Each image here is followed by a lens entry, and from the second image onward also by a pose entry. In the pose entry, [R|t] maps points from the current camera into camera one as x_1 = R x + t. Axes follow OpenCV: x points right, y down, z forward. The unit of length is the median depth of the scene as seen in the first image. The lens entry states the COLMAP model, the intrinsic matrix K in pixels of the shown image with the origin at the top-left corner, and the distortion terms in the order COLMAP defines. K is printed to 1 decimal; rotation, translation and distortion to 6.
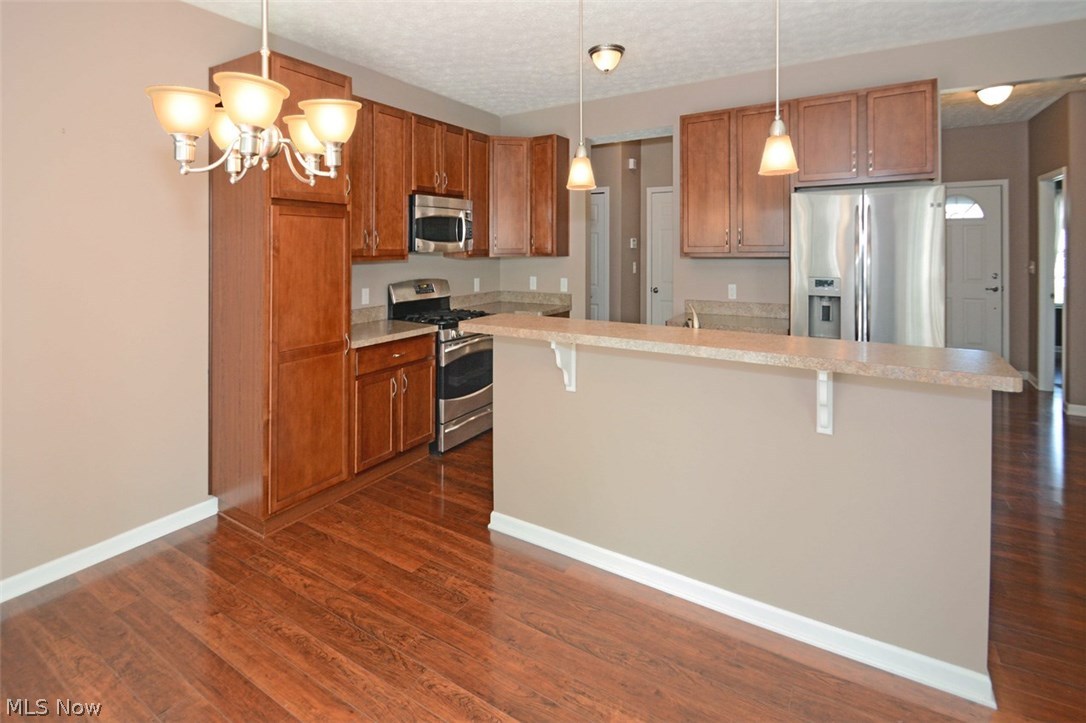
lens RADIAL K [[507.5, 0, 494.3], [0, 507.5, 252.6], [0, 0, 1]] dist [0.000428, 0.000250]
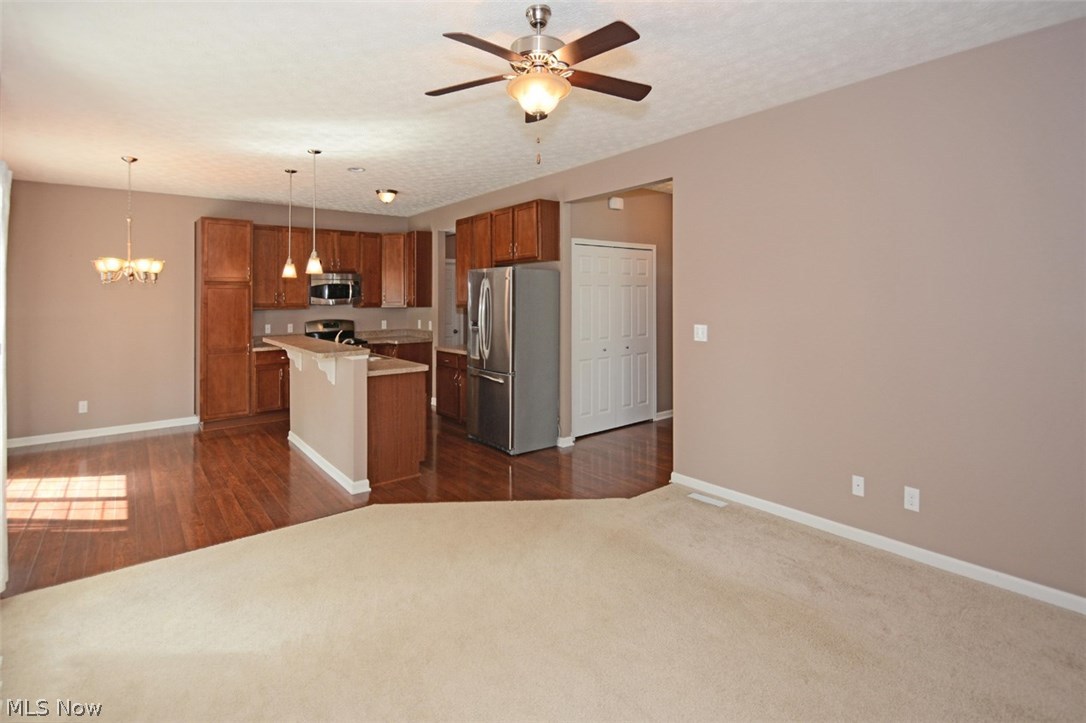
lens RADIAL K [[493.3, 0, 505.0], [0, 493.3, 297.4], [0, 0, 1]] dist [-0.001946, -0.000267]
pose [[0.945516, -0.001774, -0.325569, 1.362284], [-0.001067, 0.999963, -0.008545, -0.015375], [0.325573, 0.008427, 0.945480, -0.568543]]
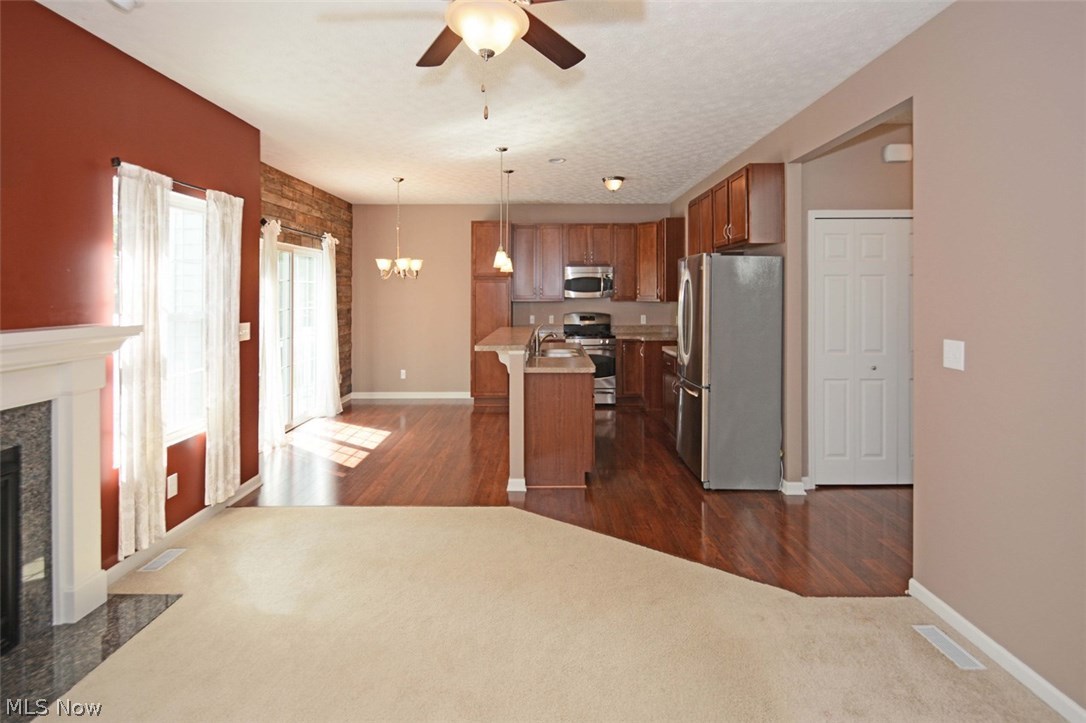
lens RADIAL K [[495.1, 0, 552.1], [0, 495.1, 292.3], [0, 0, 1]] dist [0.002549, -0.007581]
pose [[0.575344, 0.003519, -0.817904, 1.669748], [-0.008618, 0.999961, -0.001760, -0.021274], [0.817866, 0.008061, 0.575352, -0.127933]]
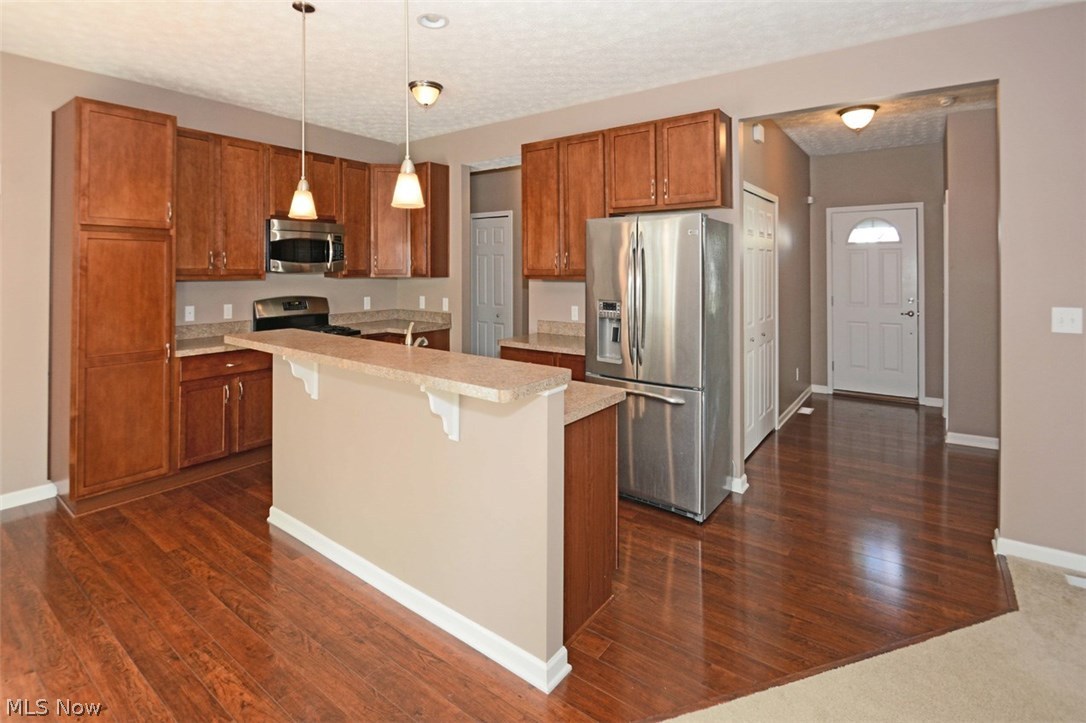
lens RADIAL K [[504.6, 0, 502.0], [0, 504.6, 268.8], [0, 0, 1]] dist [-0.015767, -0.000970]
pose [[0.997440, 0.009719, -0.070839, 0.526445], [-0.010189, 0.999928, -0.006285, -0.007561], [0.070773, 0.006990, 0.997468, -0.056064]]
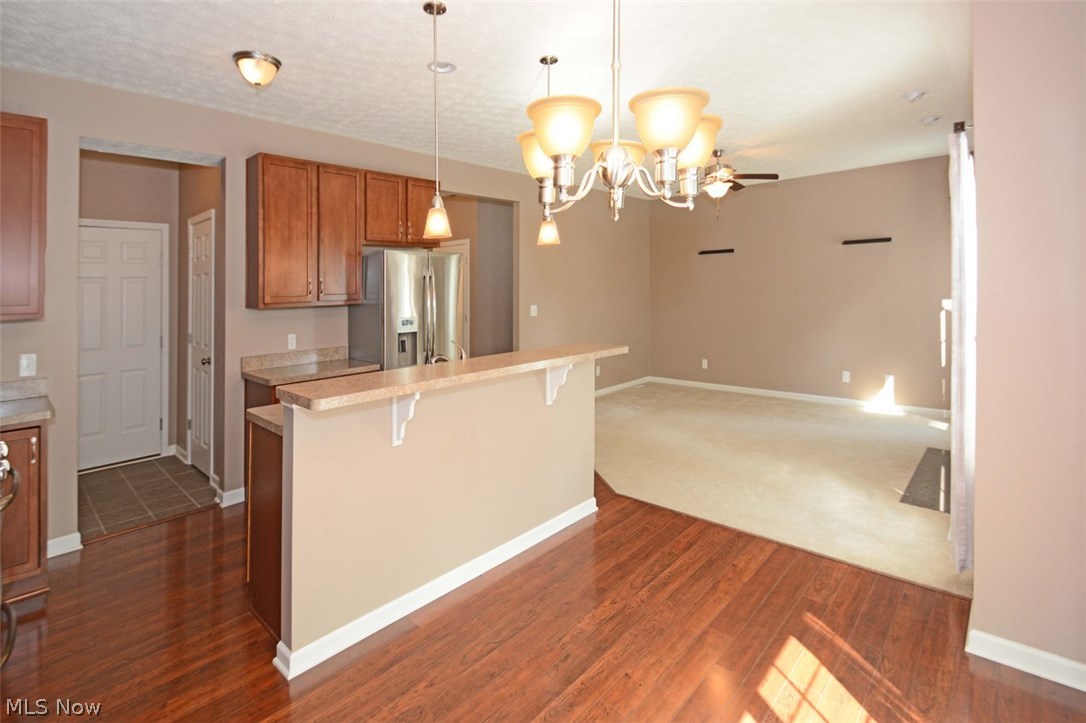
lens RADIAL K [[515.3, 0, 562.2], [0, 515.3, 304.7], [0, 0, 1]] dist [-0.013326, 0.000168]
pose [[0.136517, -0.029372, 0.990202, -0.619265], [0.034937, 0.999081, 0.024819, -0.003297], [-0.990021, 0.031206, 0.137418, 0.453512]]
